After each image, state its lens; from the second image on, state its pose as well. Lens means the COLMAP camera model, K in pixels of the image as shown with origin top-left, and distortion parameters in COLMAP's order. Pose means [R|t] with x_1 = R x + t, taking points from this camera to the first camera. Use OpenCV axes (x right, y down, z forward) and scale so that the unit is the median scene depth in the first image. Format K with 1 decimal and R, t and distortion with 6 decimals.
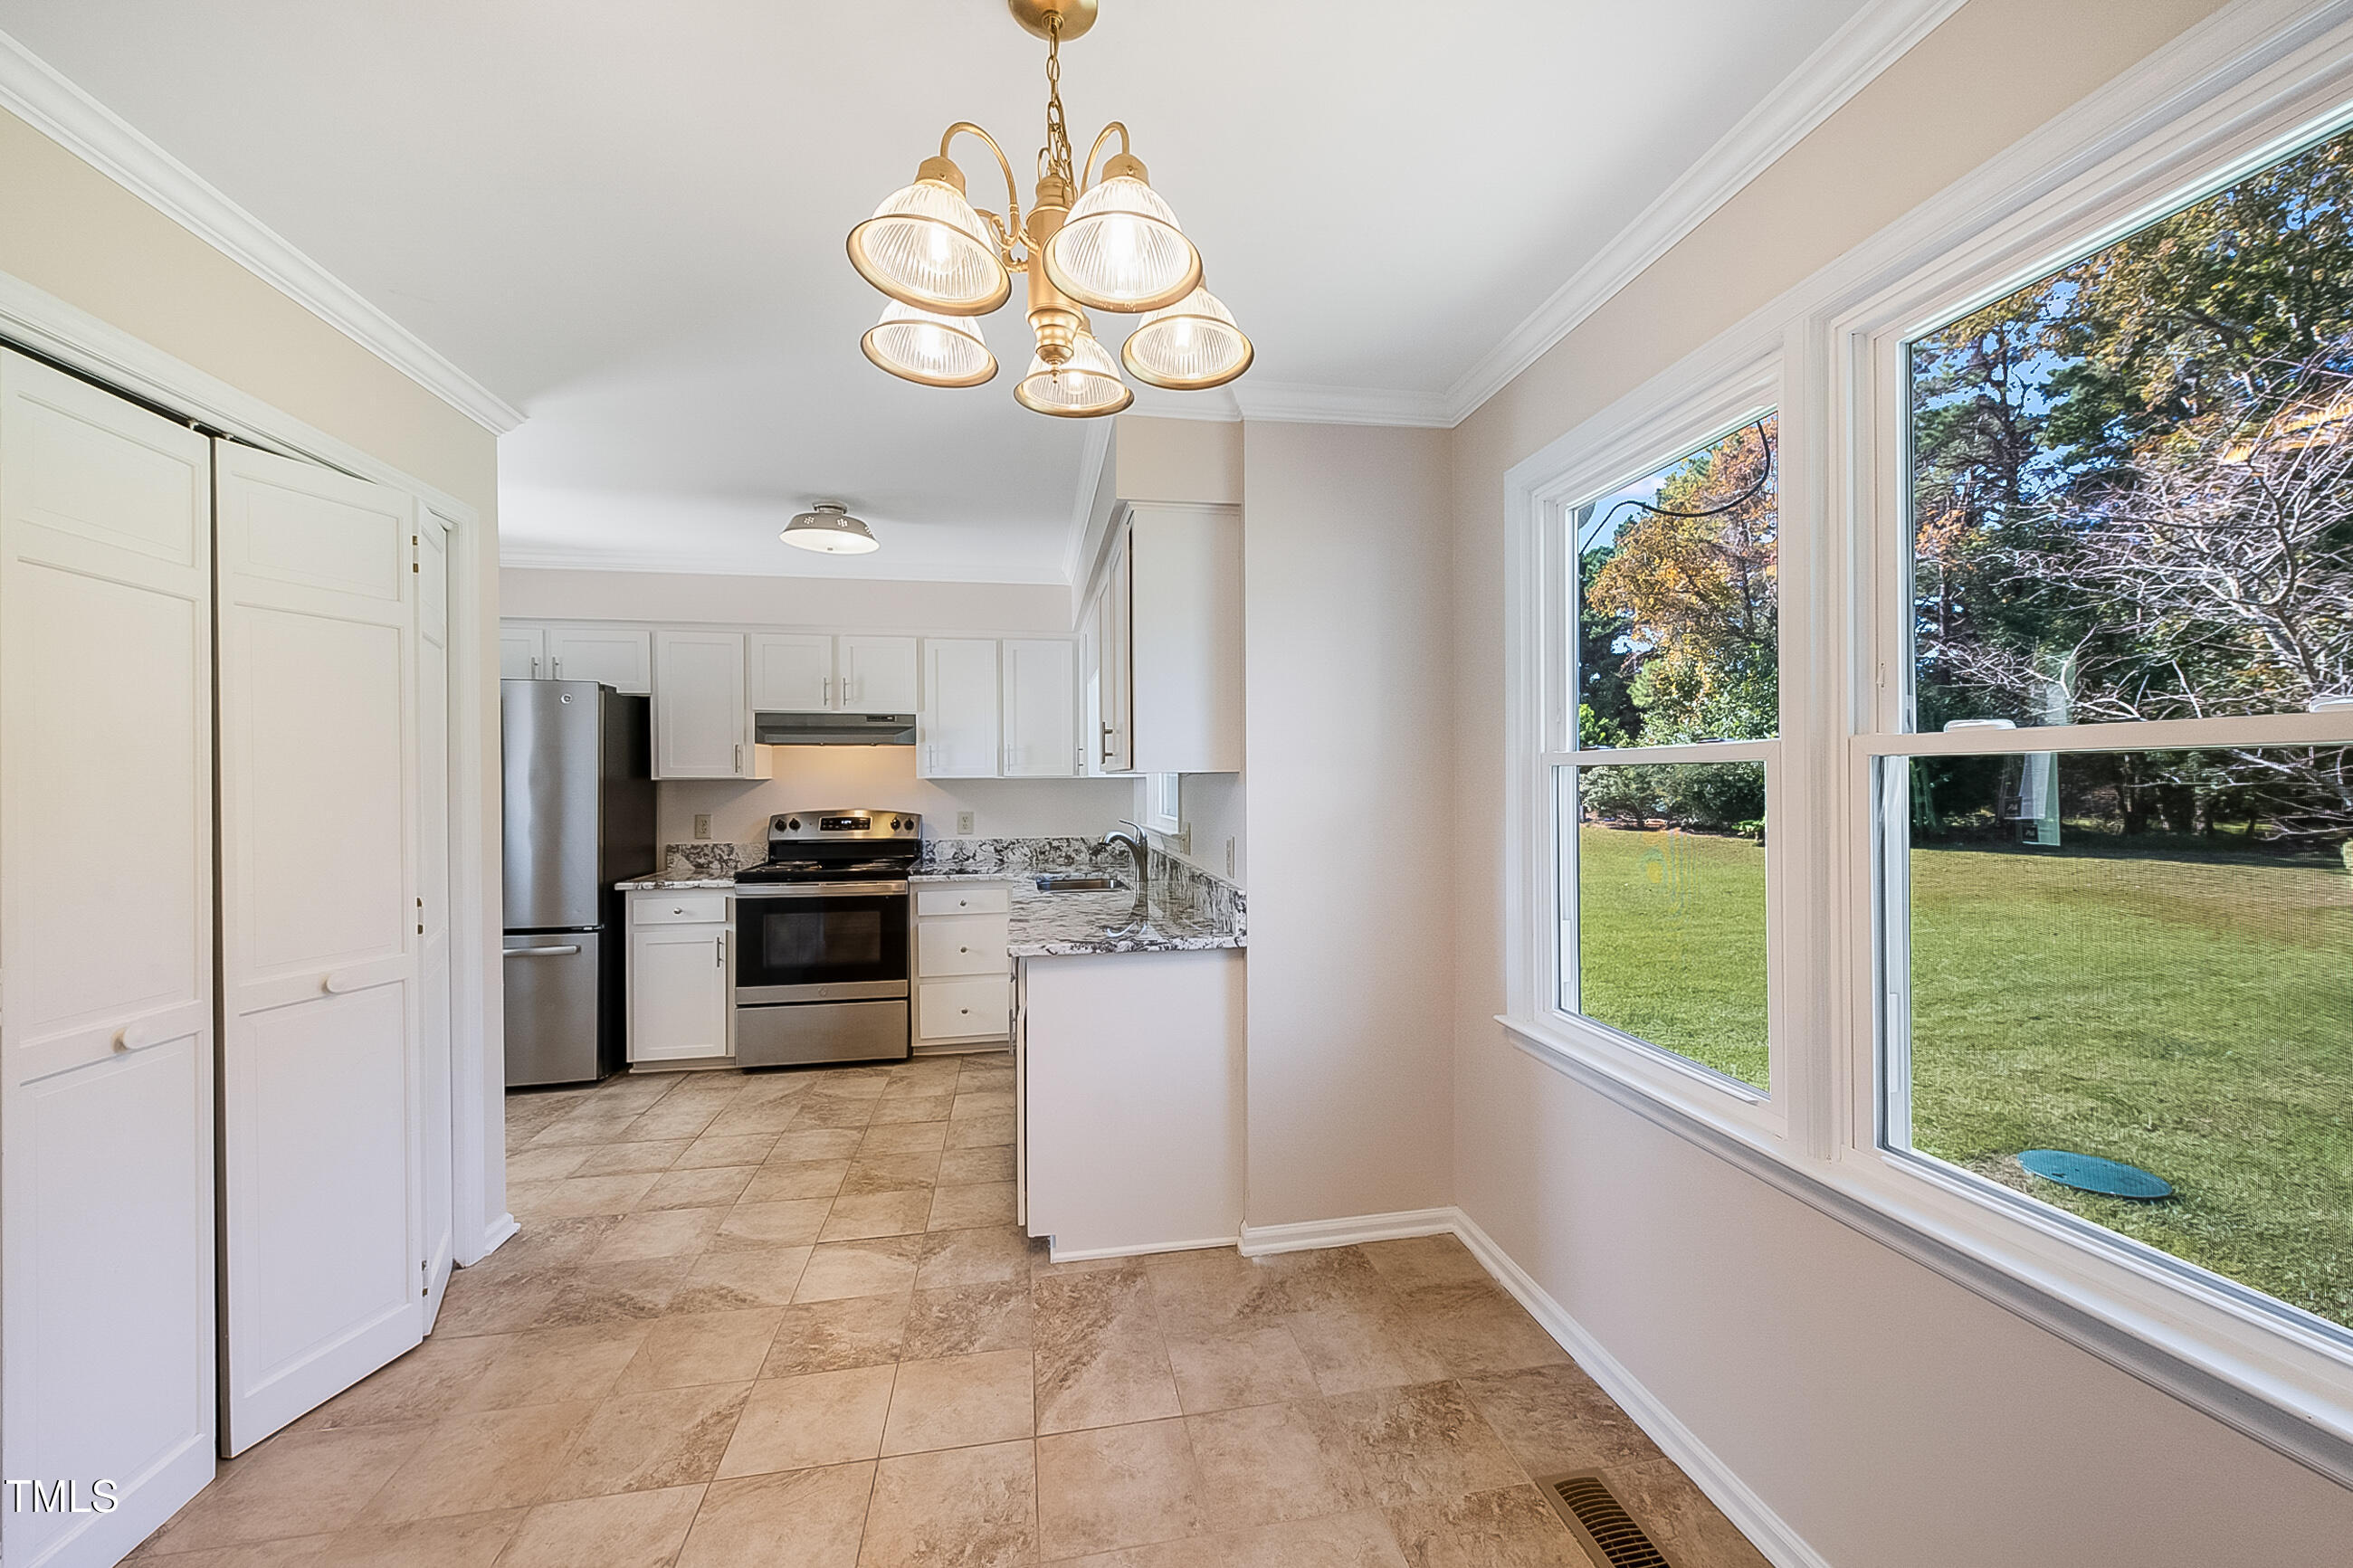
lens RADIAL K [[910.6, 0, 1189.2], [0, 910.6, 780.1], [0, 0, 1]] dist [0.000725, -0.003028]
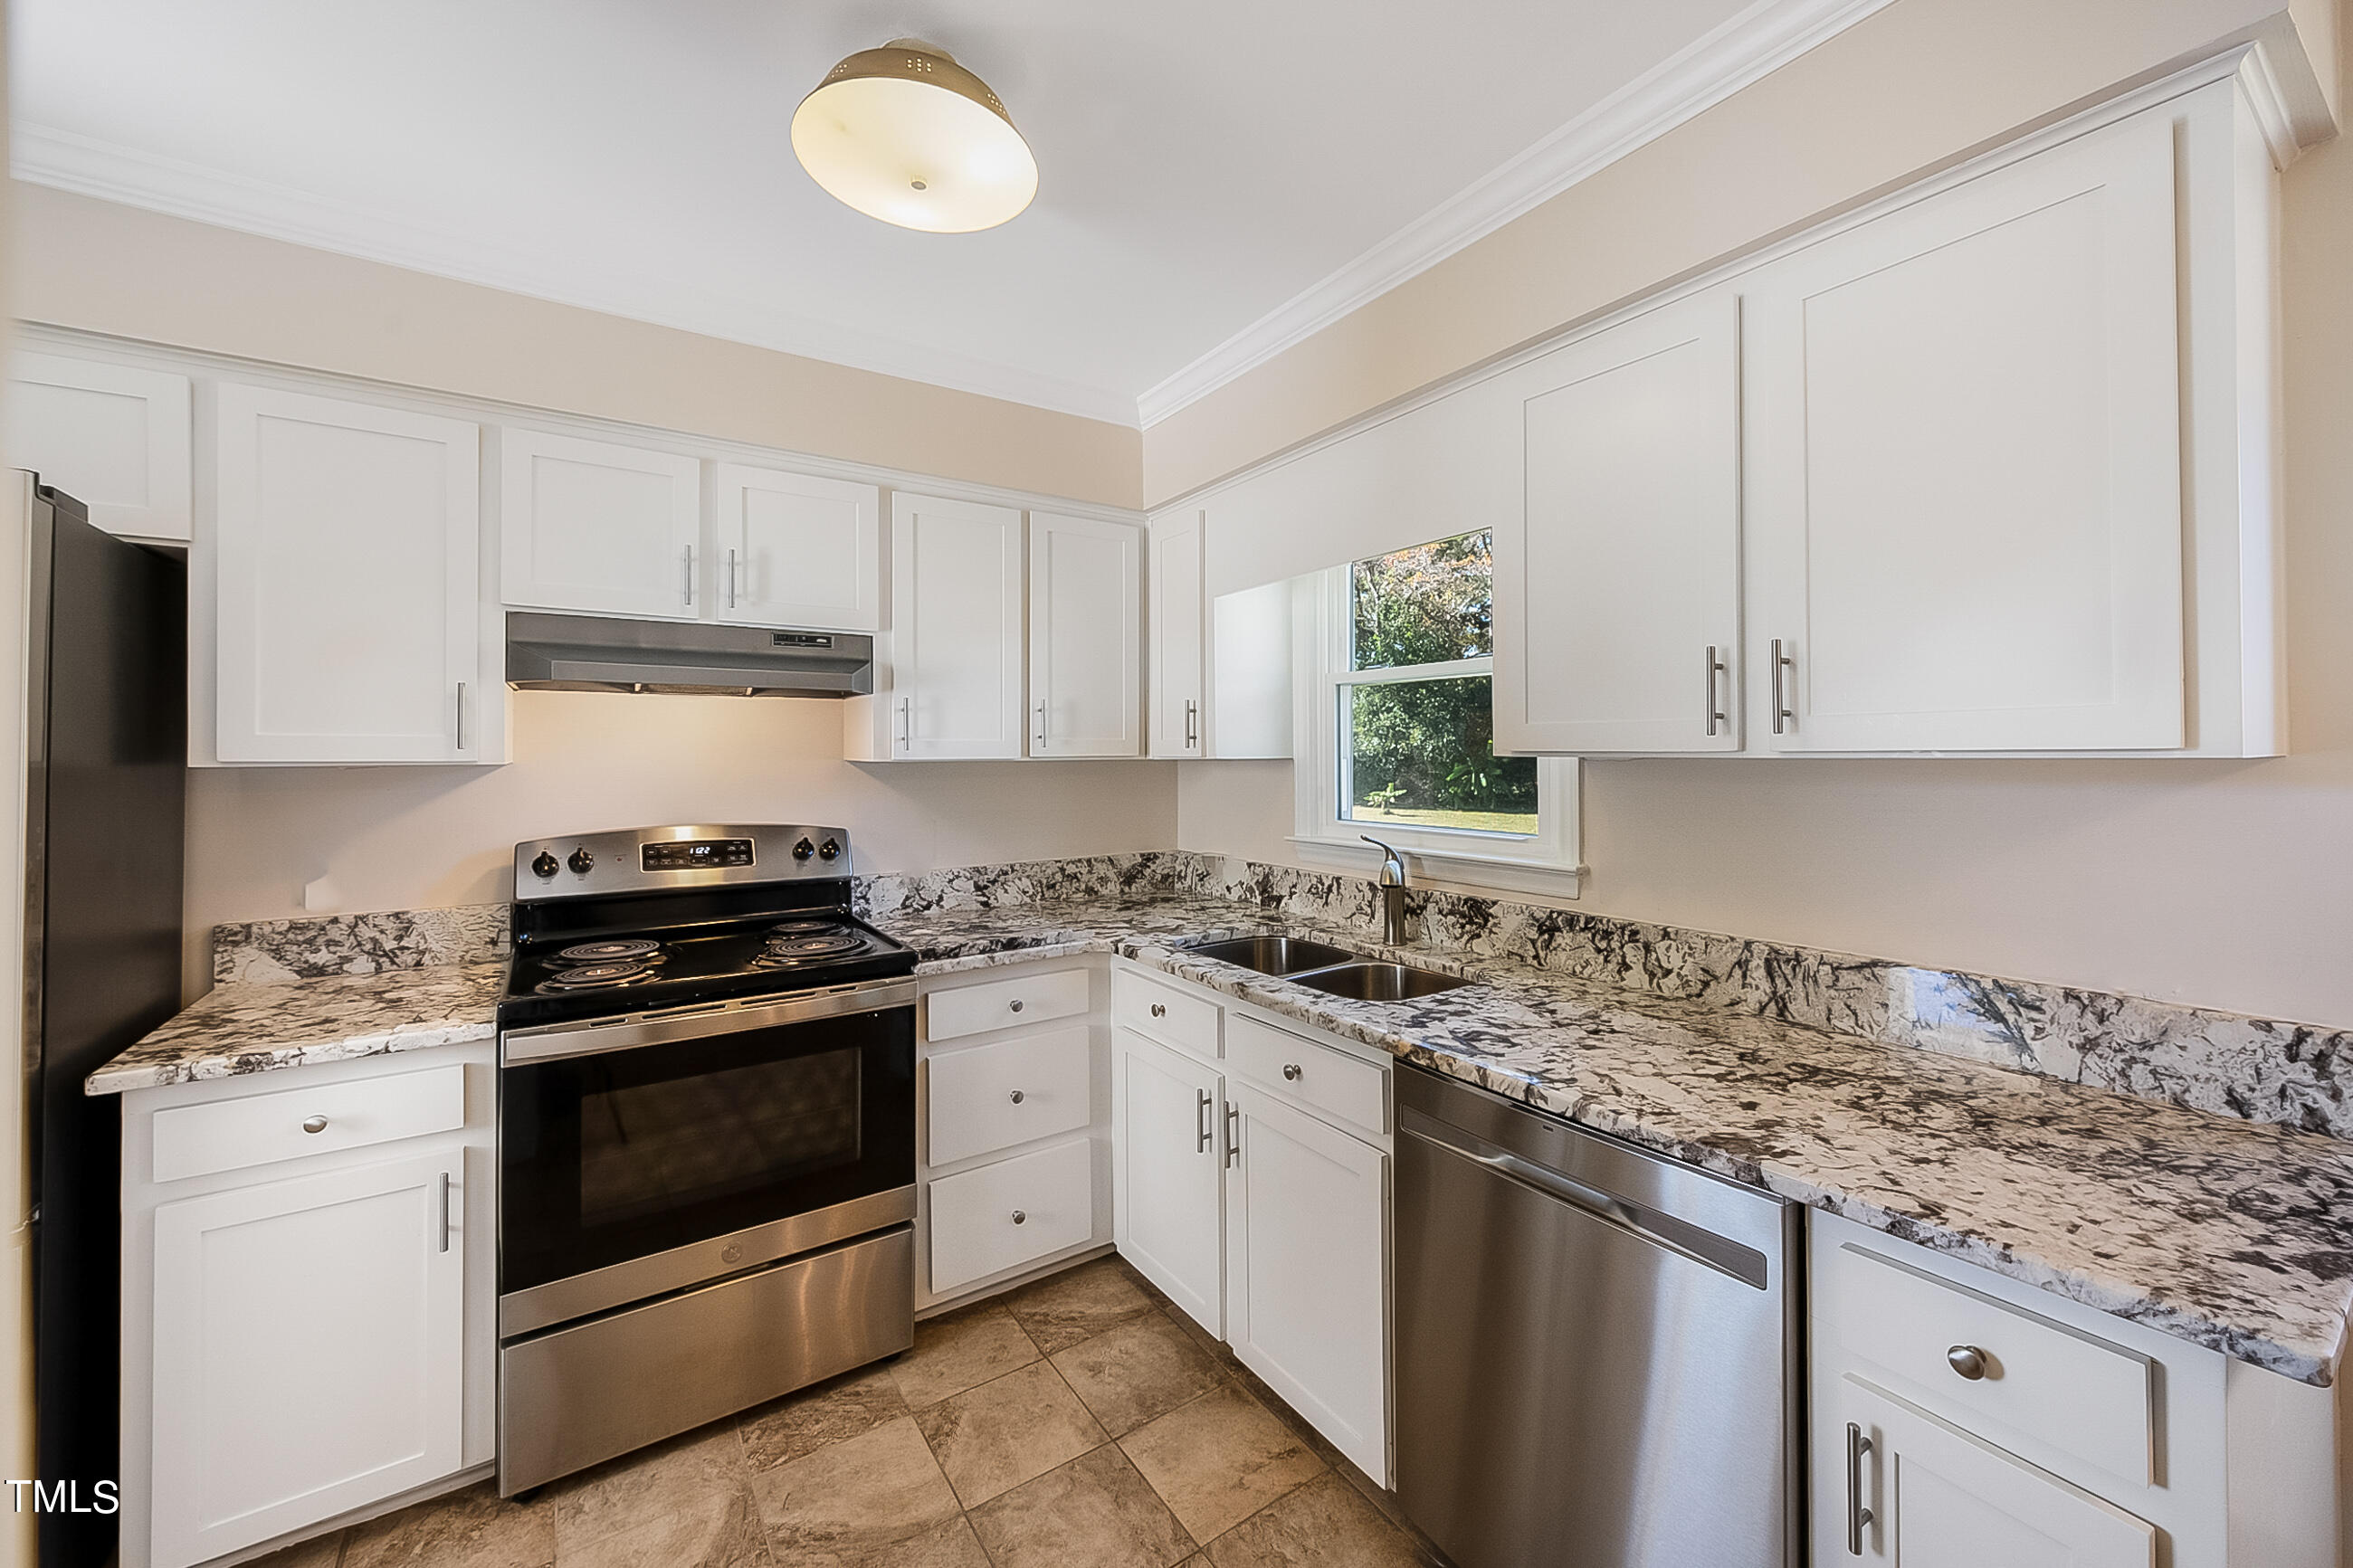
lens RADIAL K [[908.5, 0, 1186.6], [0, 908.5, 743.6], [0, 0, 1]] dist [0.001997, -0.002395]
pose [[0.916290, 0.004753, 0.400486, -0.386006], [0.000267, 0.999922, -0.012479, -0.005976], [-0.400515, 0.011542, 0.916218, 0.520288]]
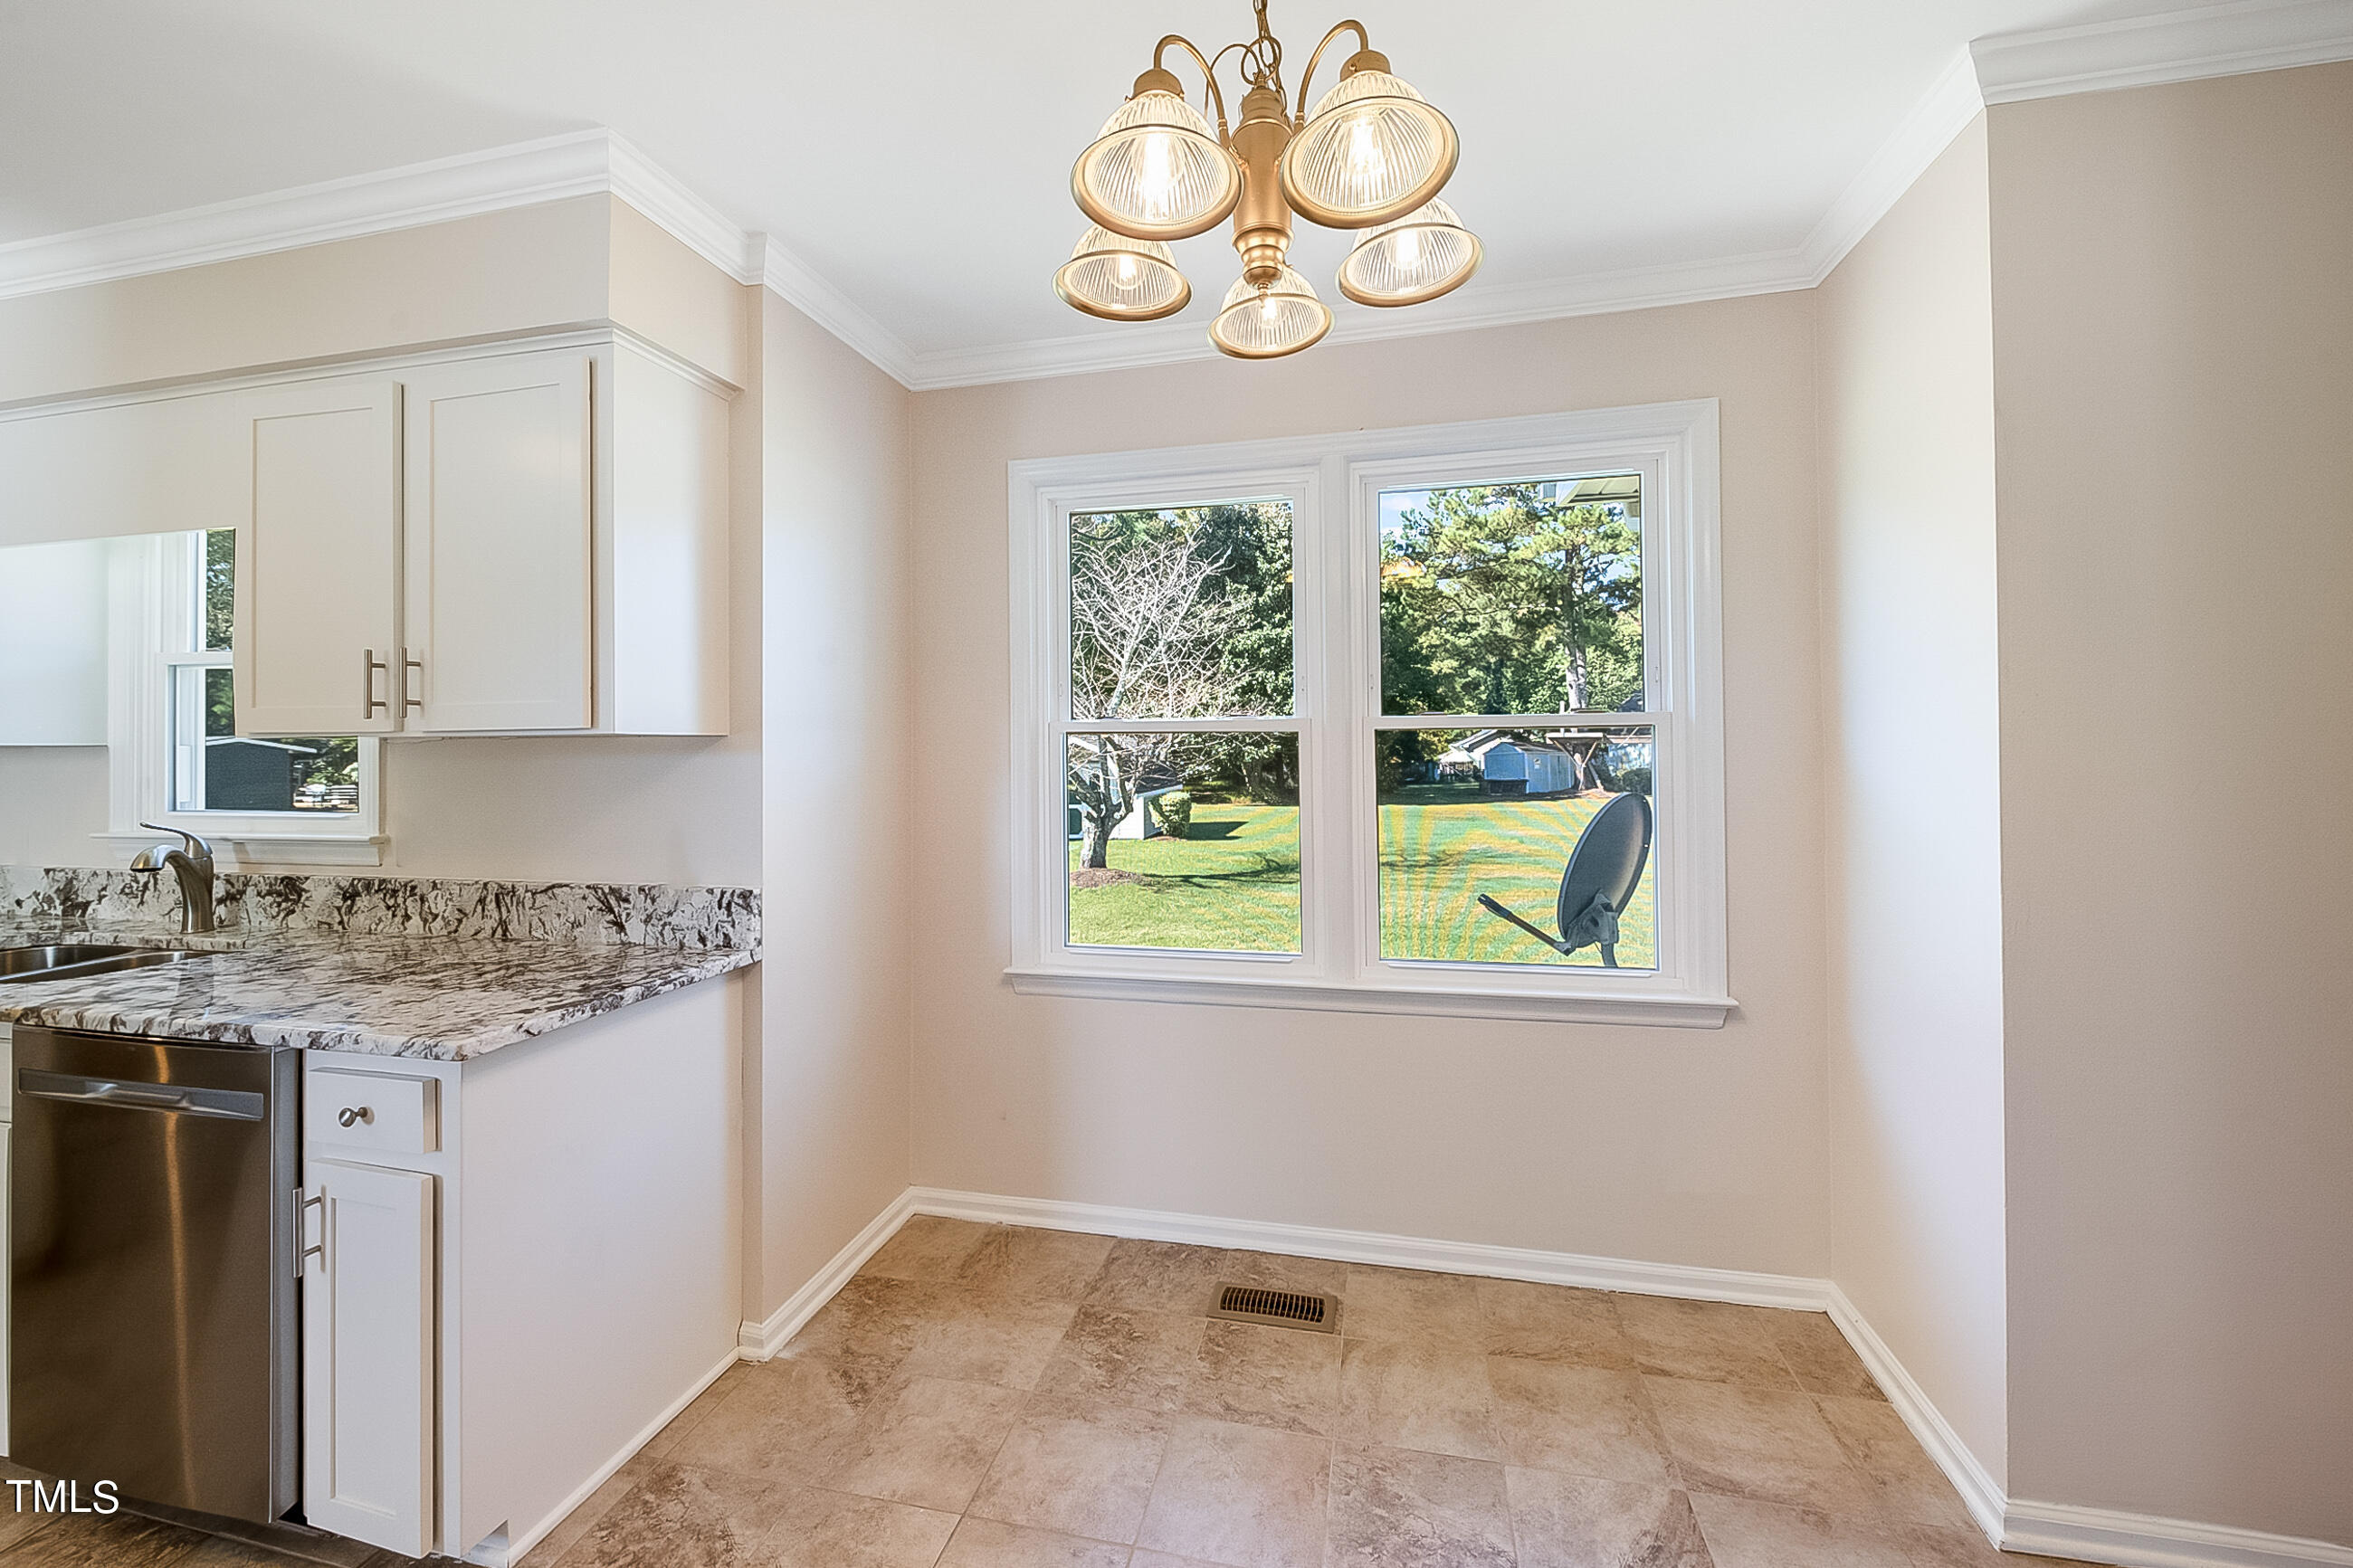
lens RADIAL K [[914.4, 0, 1184.6], [0, 914.4, 737.5], [0, 0, 1]] dist [-0.002121, -0.000370]
pose [[0.392740, 0.013507, 0.919551, -0.319209], [0.005711, 0.999837, -0.017125, 0.005474], [-0.919632, 0.011977, 0.392598, 0.222626]]
